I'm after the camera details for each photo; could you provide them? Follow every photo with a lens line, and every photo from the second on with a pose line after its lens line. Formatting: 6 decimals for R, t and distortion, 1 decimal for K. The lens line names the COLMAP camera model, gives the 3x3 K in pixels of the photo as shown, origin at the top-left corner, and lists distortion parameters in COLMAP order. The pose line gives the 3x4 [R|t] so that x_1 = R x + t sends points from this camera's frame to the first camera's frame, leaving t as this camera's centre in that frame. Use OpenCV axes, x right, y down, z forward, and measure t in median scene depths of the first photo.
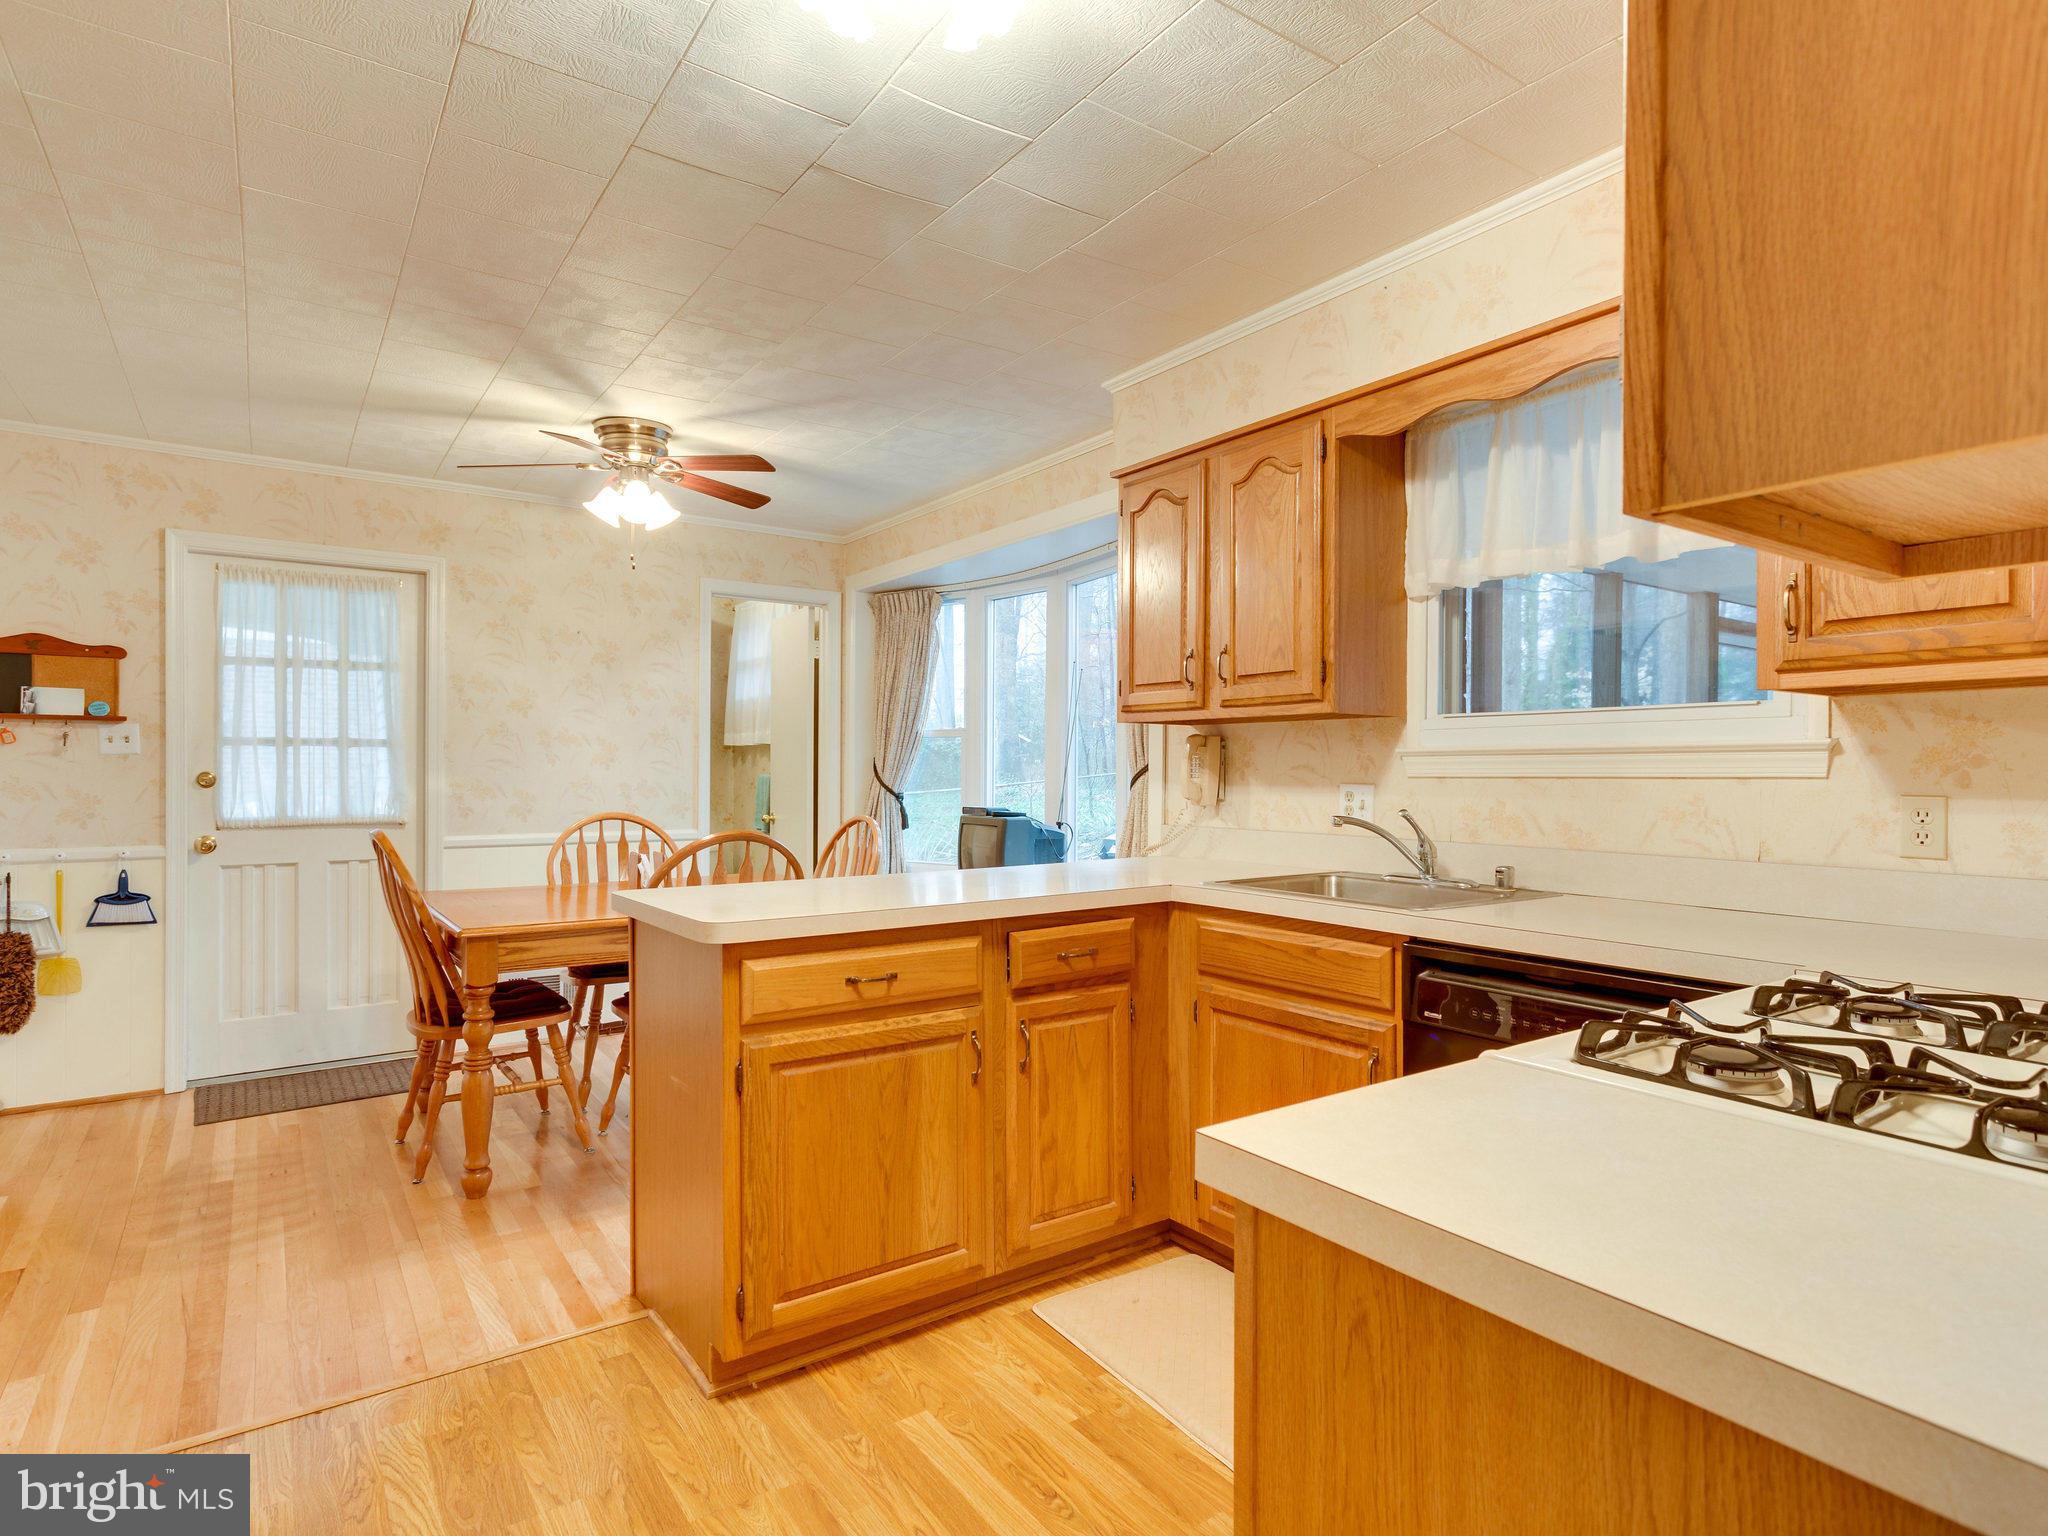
lens RADIAL K [[1091.3, 0, 1020.7], [0, 1091.3, 772.3], [0, 0, 1]] dist [0.005398, 0.001815]
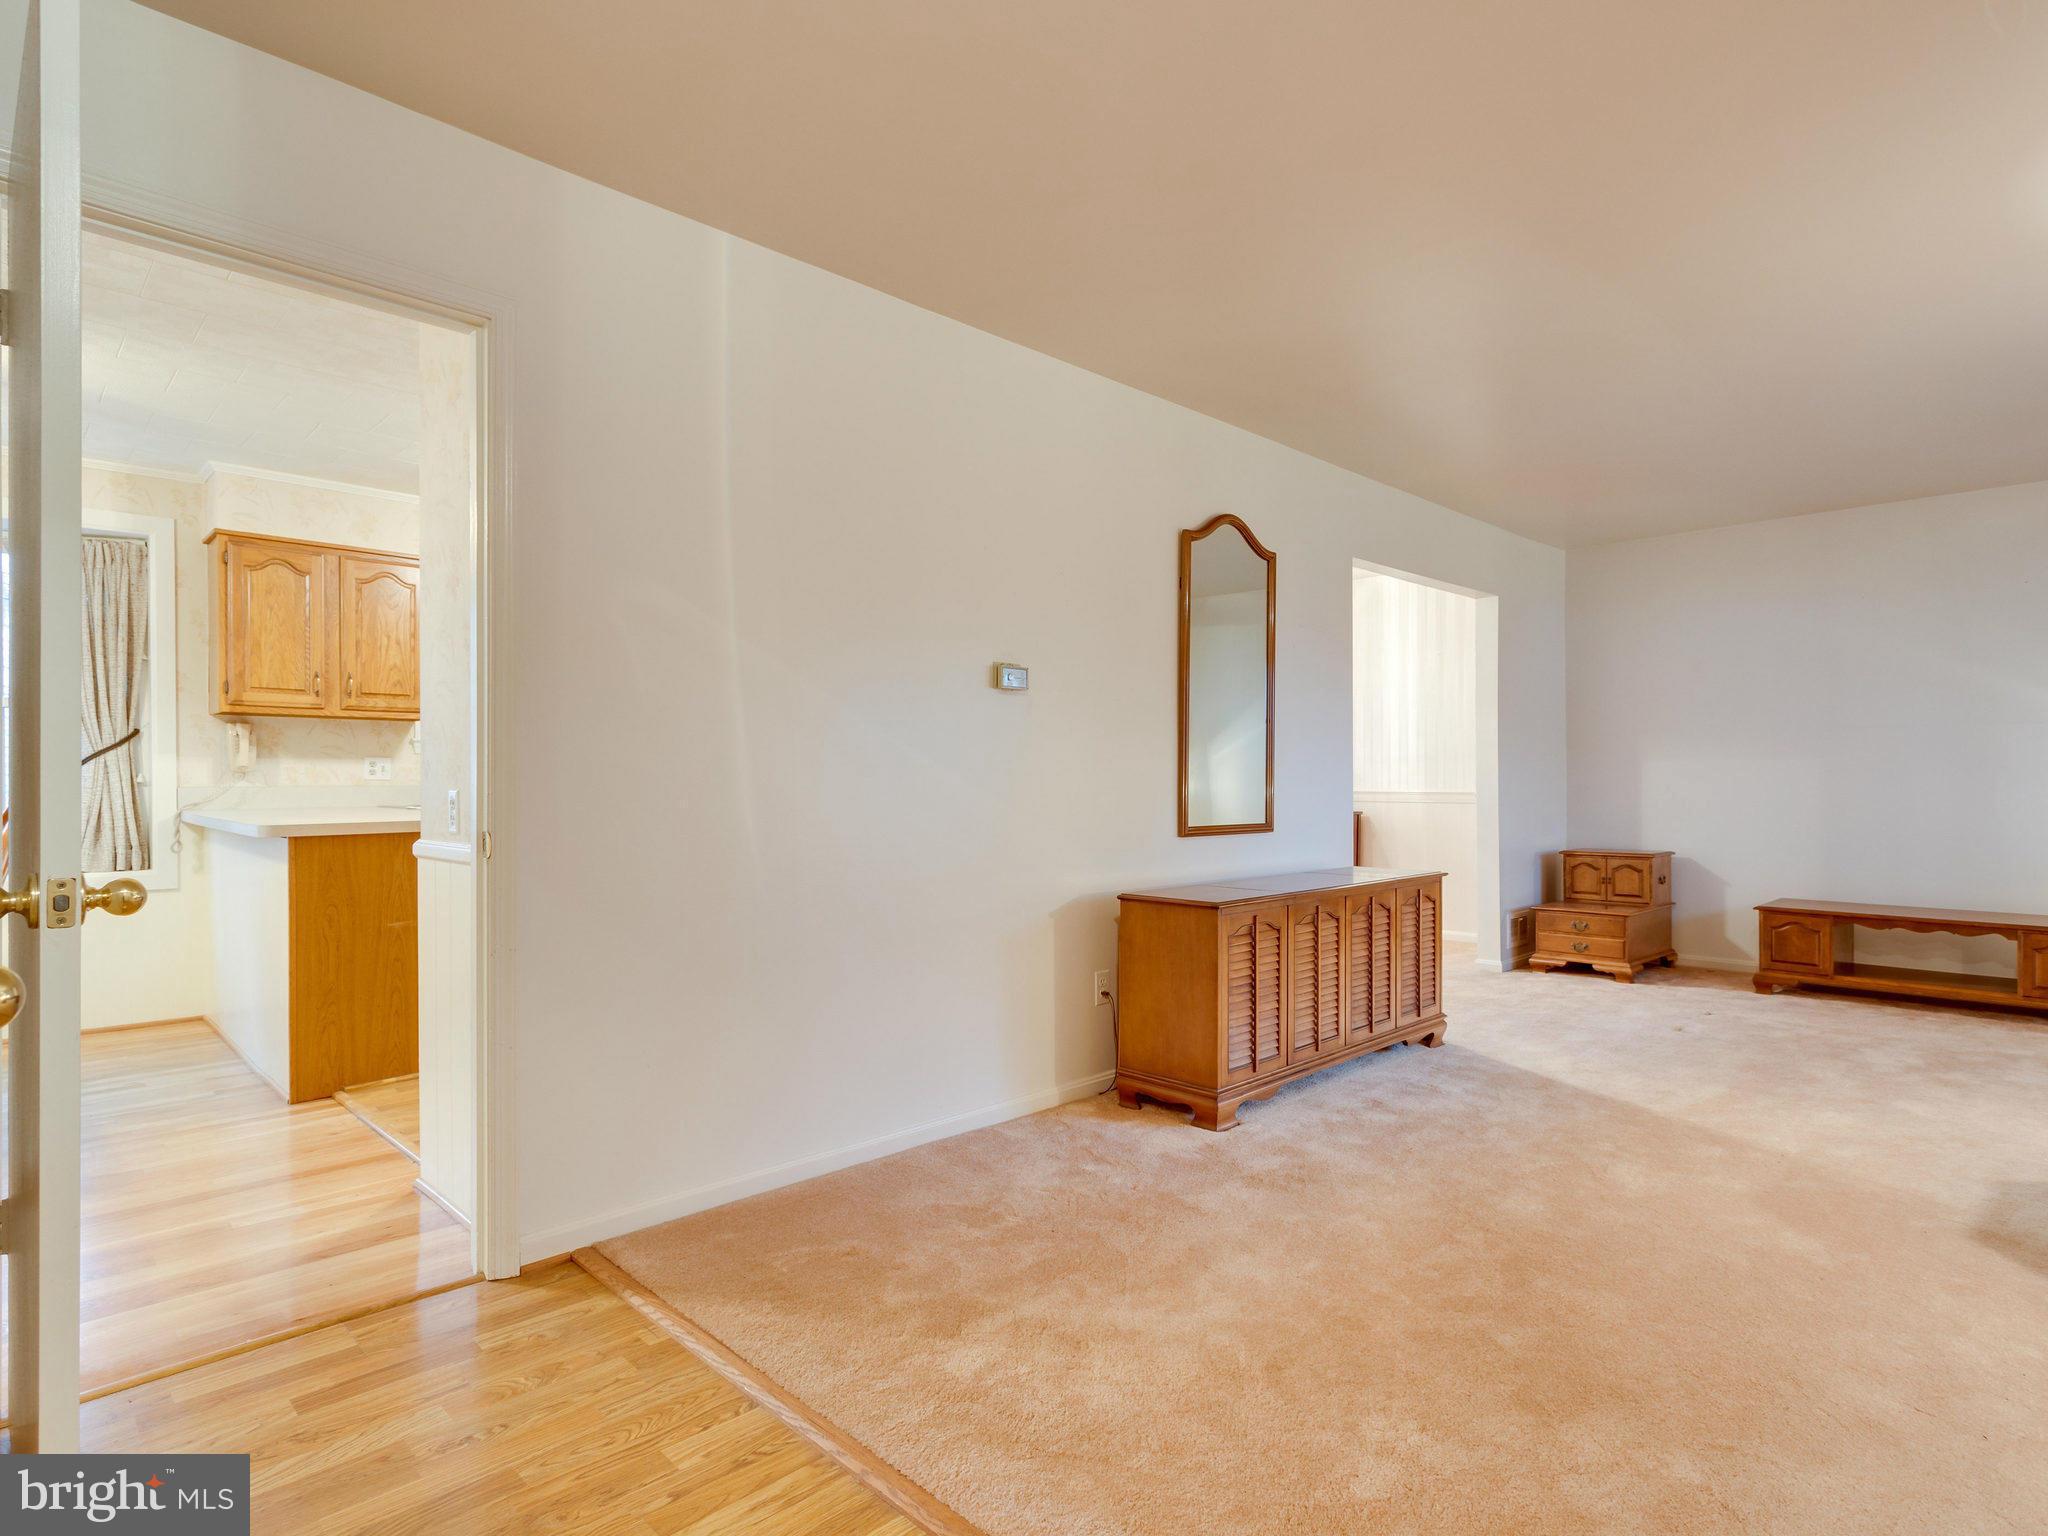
lens RADIAL K [[1091.3, 0, 1020.7], [0, 1091.3, 772.3], [0, 0, 1]] dist [0.005398, 0.001815]
pose [[-0.168949, -0.004171, 0.985616, -1.123260], [-0.002459, 0.999990, 0.003810, 0.018100], [-0.985622, -0.001780, -0.168957, 0.188713]]
